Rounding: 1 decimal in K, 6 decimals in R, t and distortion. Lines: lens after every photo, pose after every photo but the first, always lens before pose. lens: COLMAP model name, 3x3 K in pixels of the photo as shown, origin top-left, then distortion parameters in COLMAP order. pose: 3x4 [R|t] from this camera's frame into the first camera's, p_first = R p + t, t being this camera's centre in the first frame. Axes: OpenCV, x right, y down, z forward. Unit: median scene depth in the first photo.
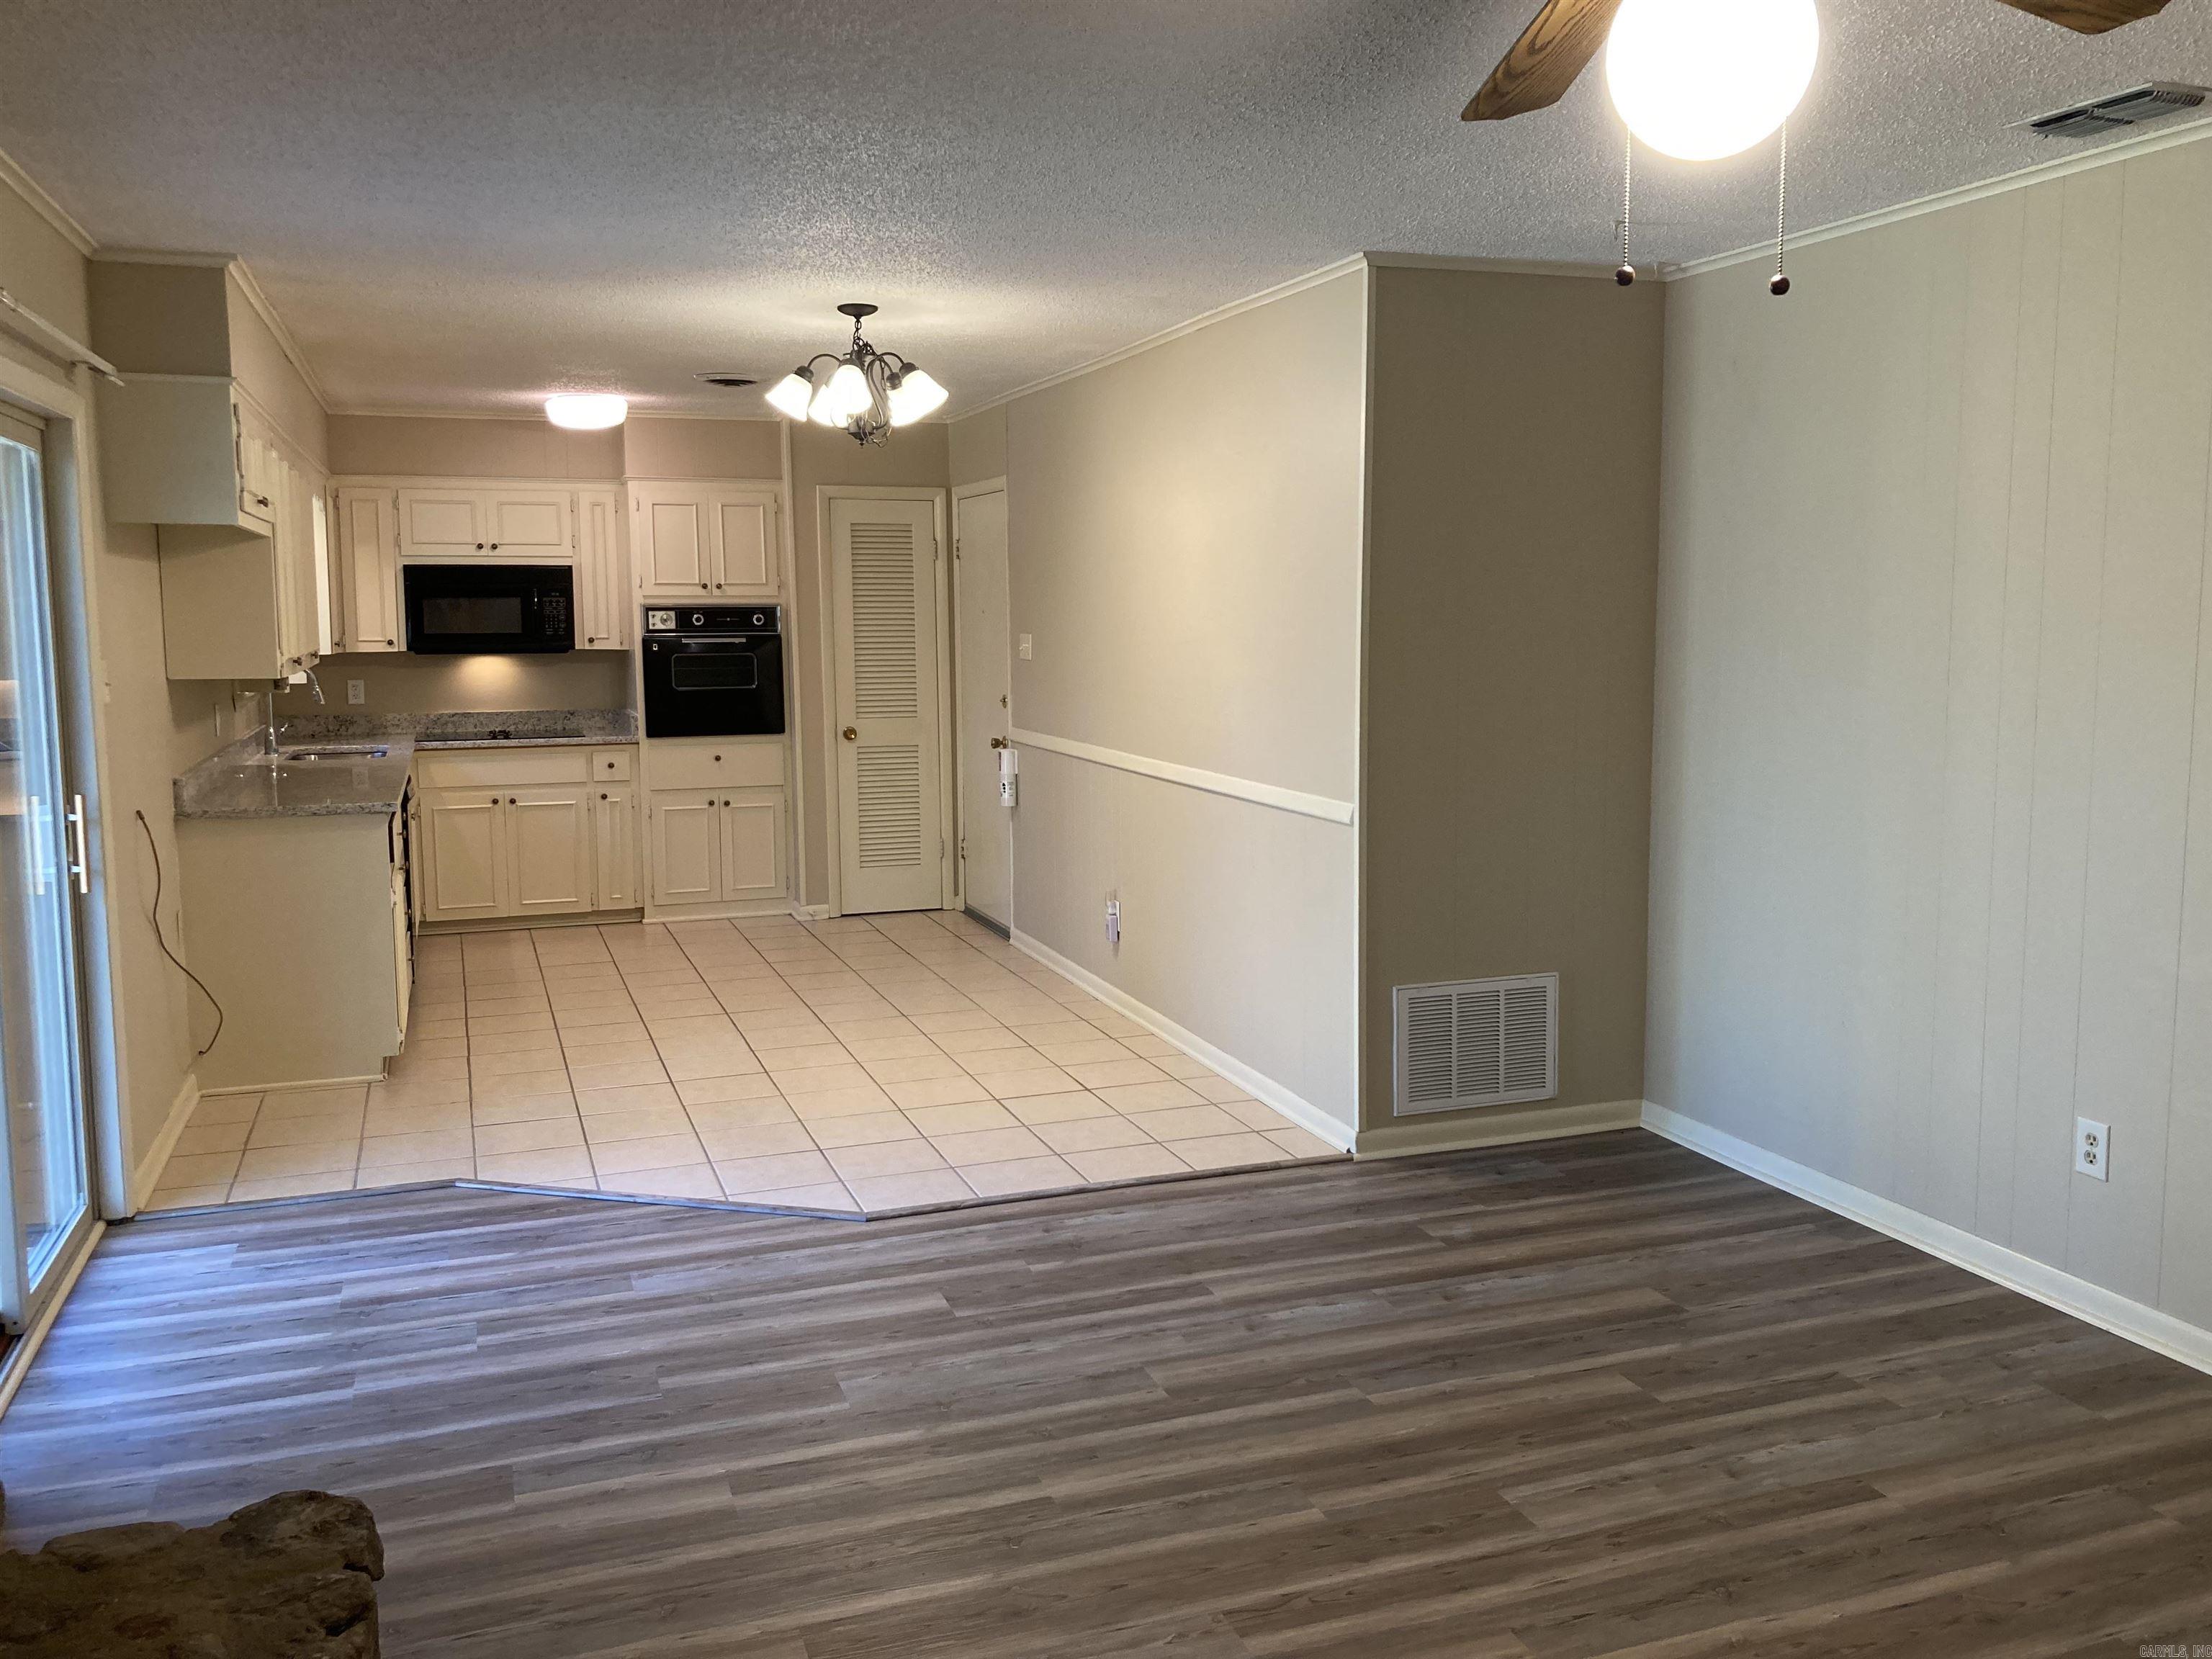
lens RADIAL K [[1815.6, 0, 1134.7], [0, 1815.6, 816.6], [0, 0, 1]] dist [0.018170, -0.012773]
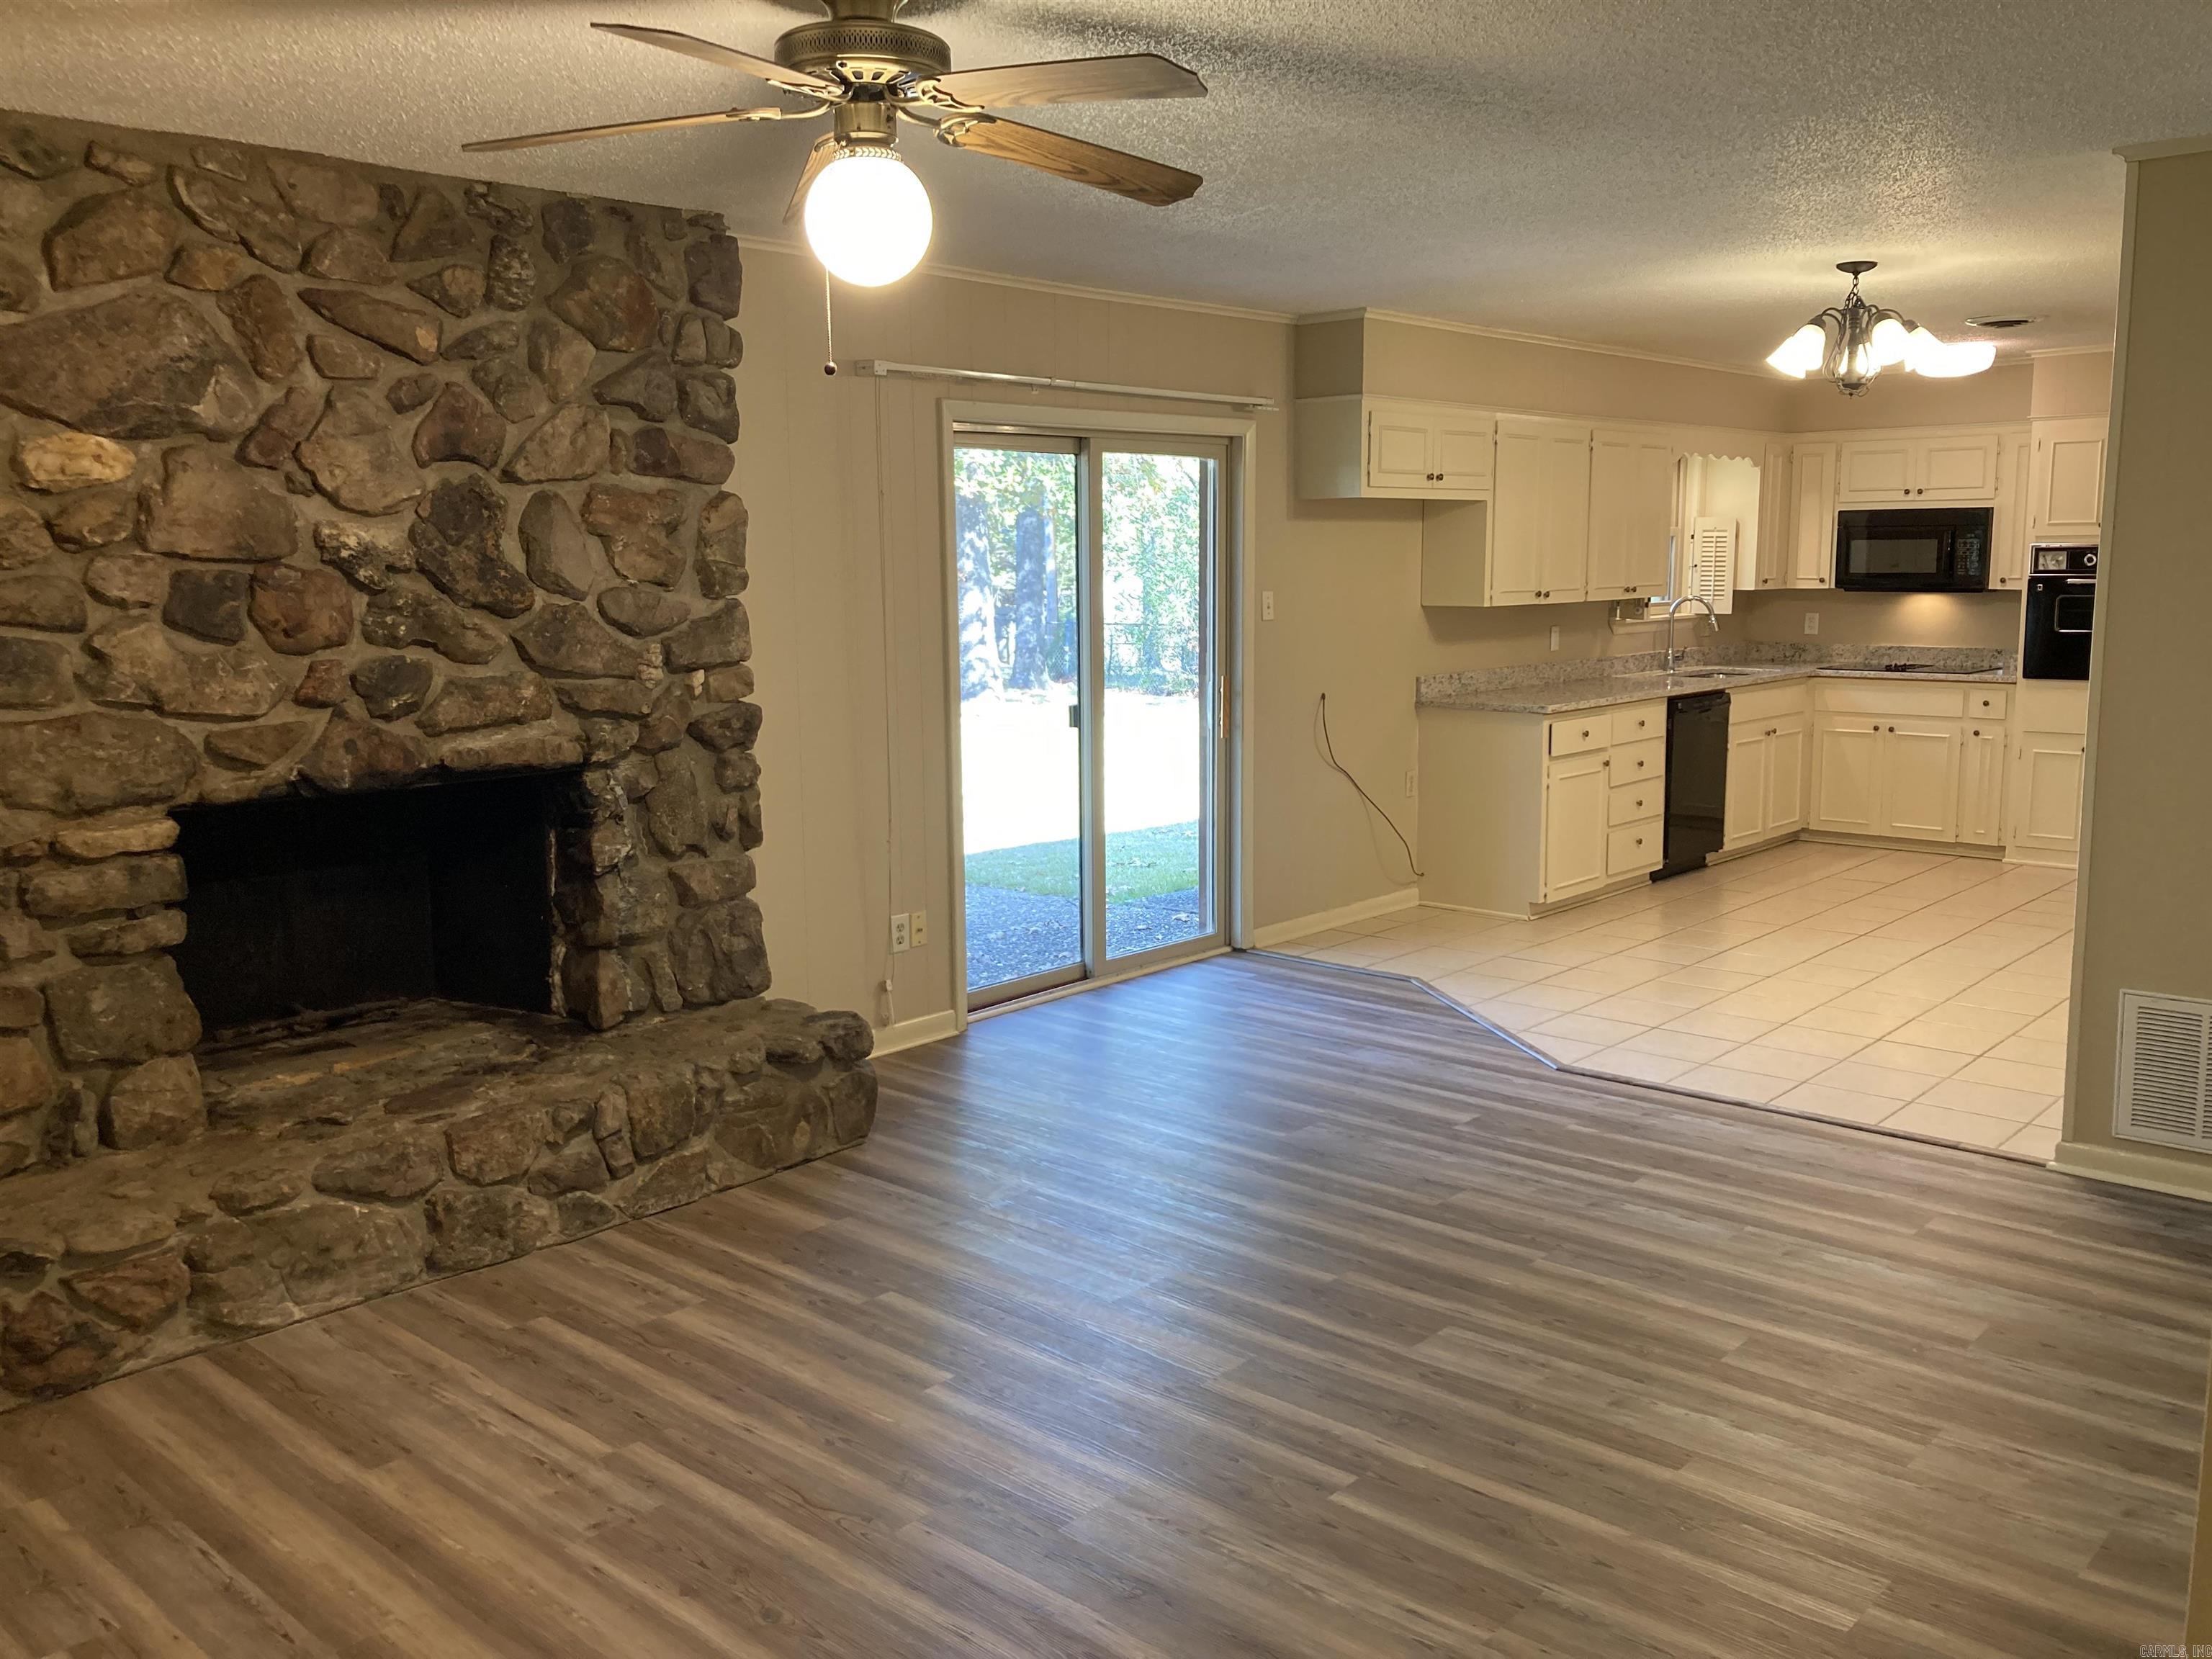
lens RADIAL K [[1815.6, 0, 1146.6], [0, 1815.6, 823.5], [0, 0, 1]] dist [0.018170, -0.012773]
pose [[0.468619, 0.129911, -0.873796, 0.704250], [-0.095443, 0.990784, 0.096117, -0.025673], [0.878229, 0.038355, 0.476699, 0.173217]]
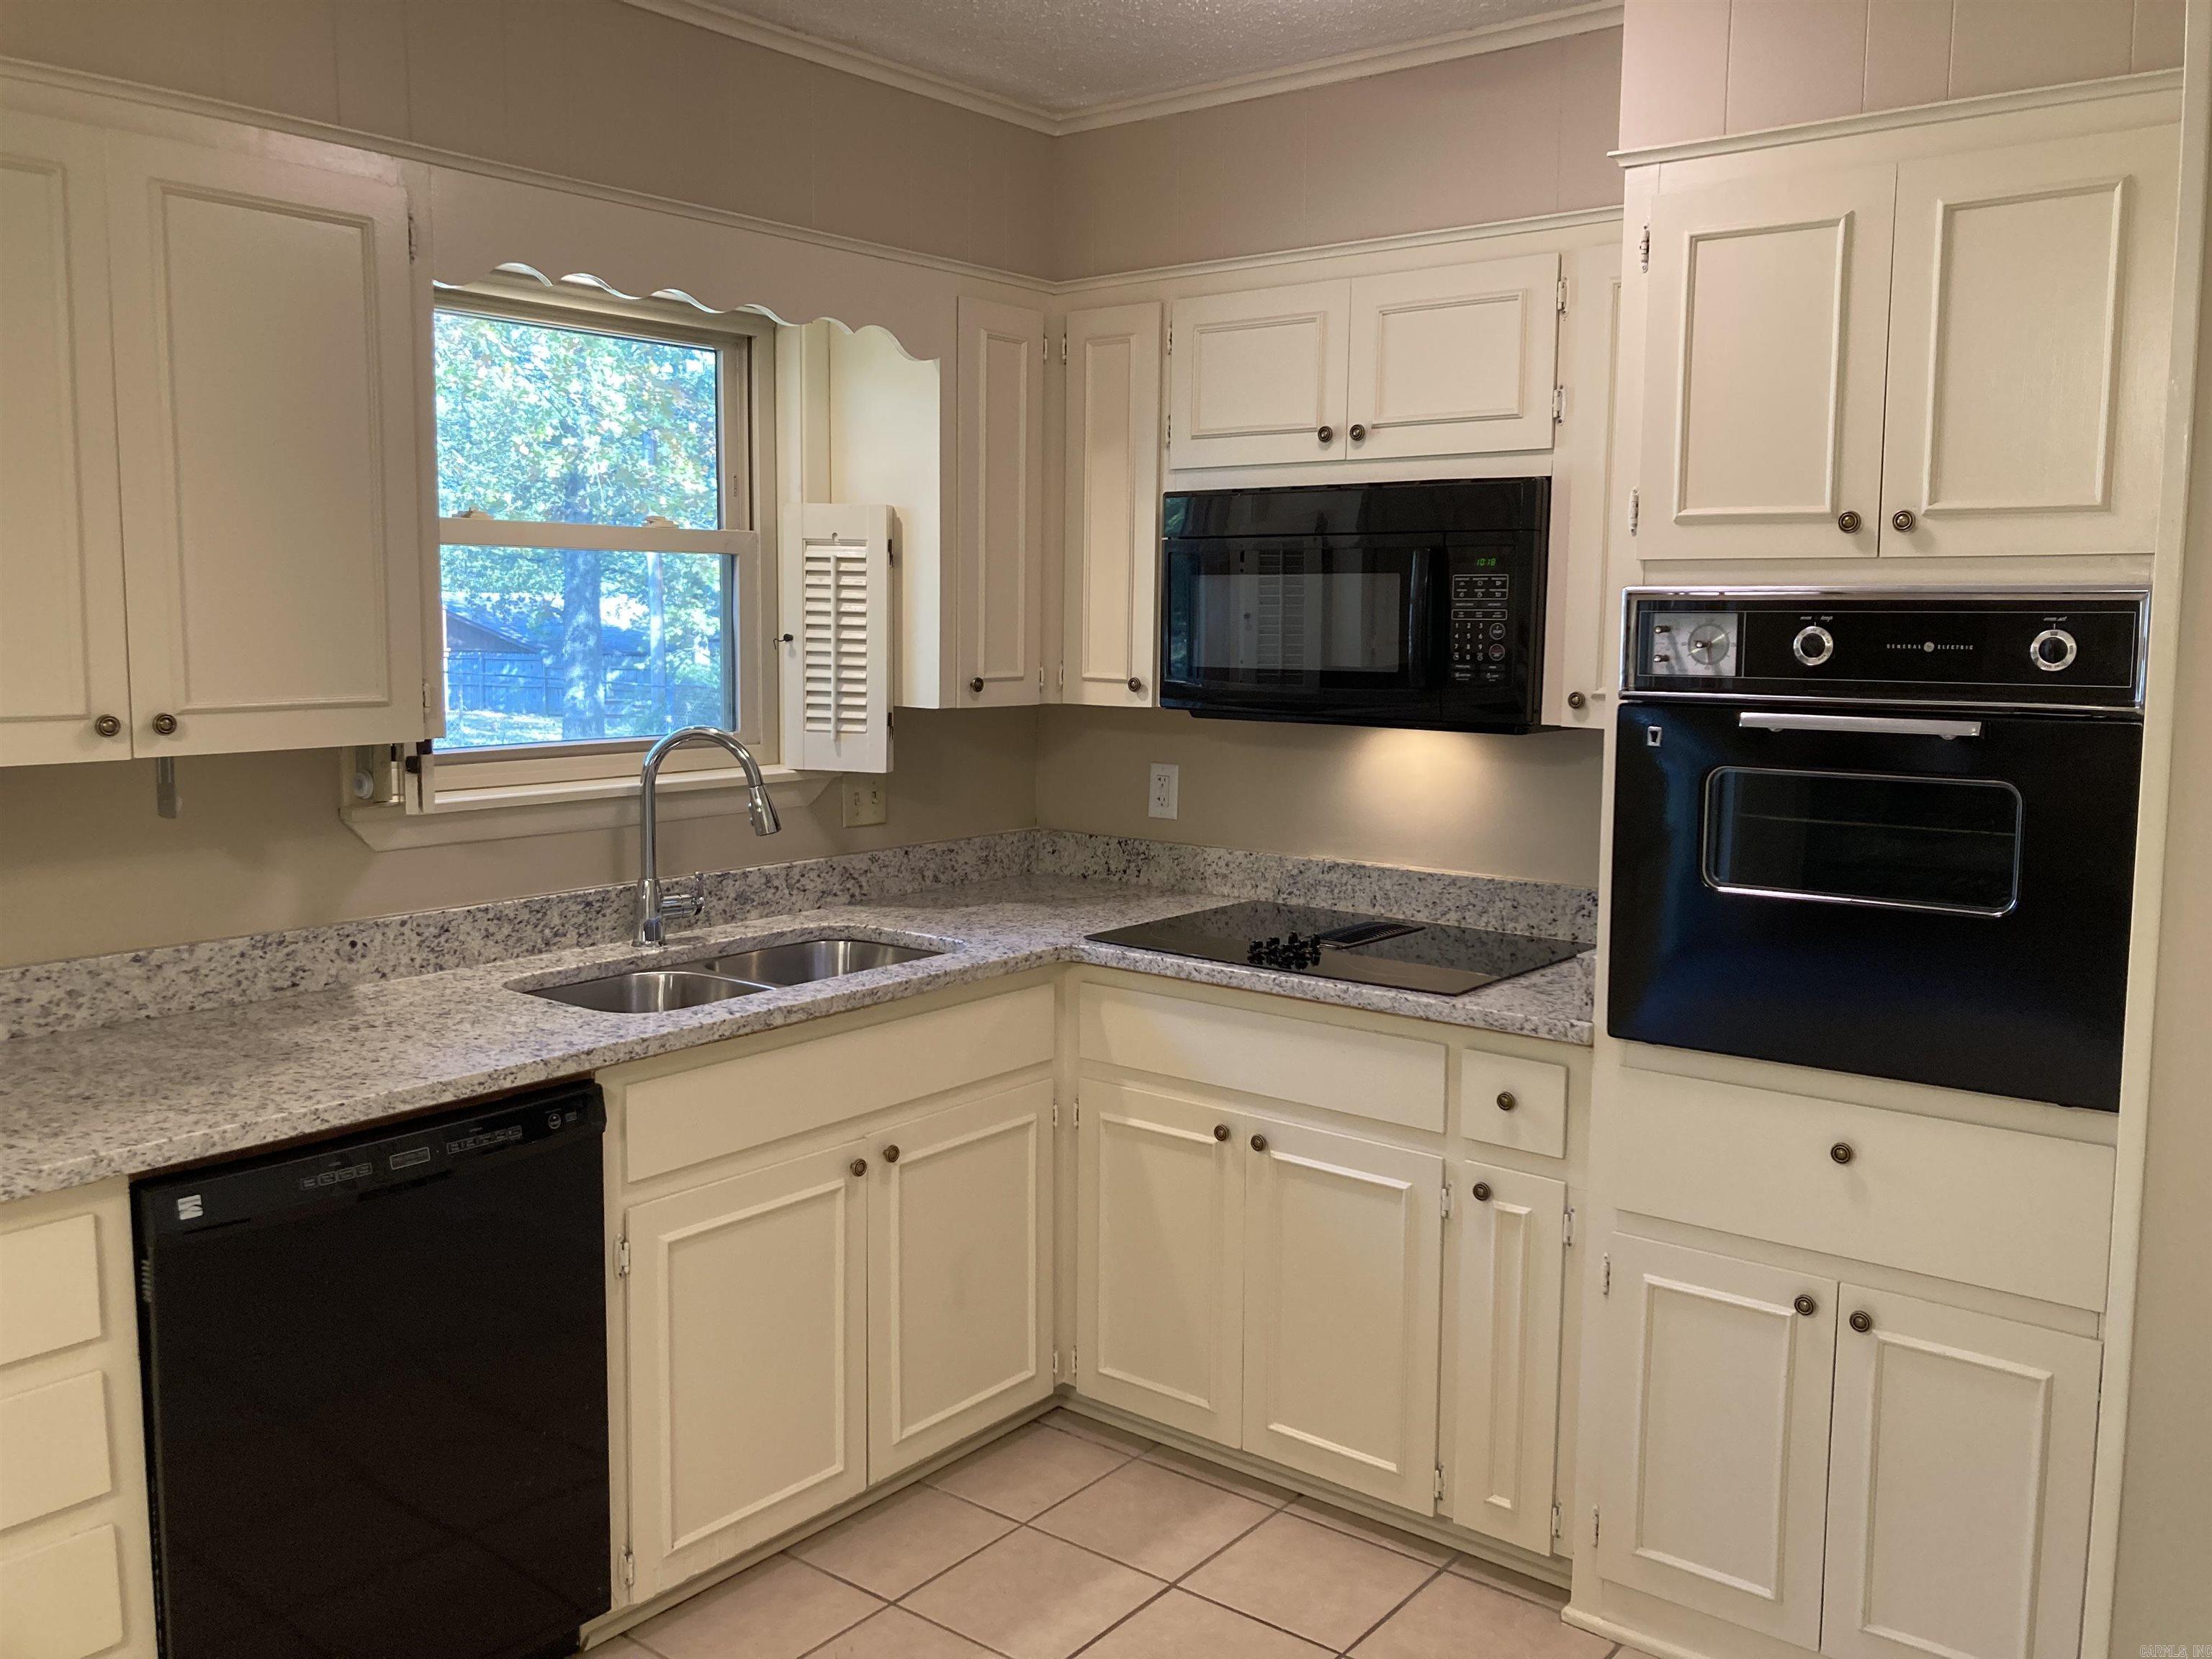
lens RADIAL K [[1815.6, 0, 1152.2], [0, 1815.6, 815.4], [0, 0, 1]] dist [0.018170, -0.012773]
pose [[0.532702, 0.103833, -0.839909, -0.107845], [-0.110645, 0.992471, 0.052518, -0.154585], [0.839039, 0.064955, 0.540180, 1.376401]]
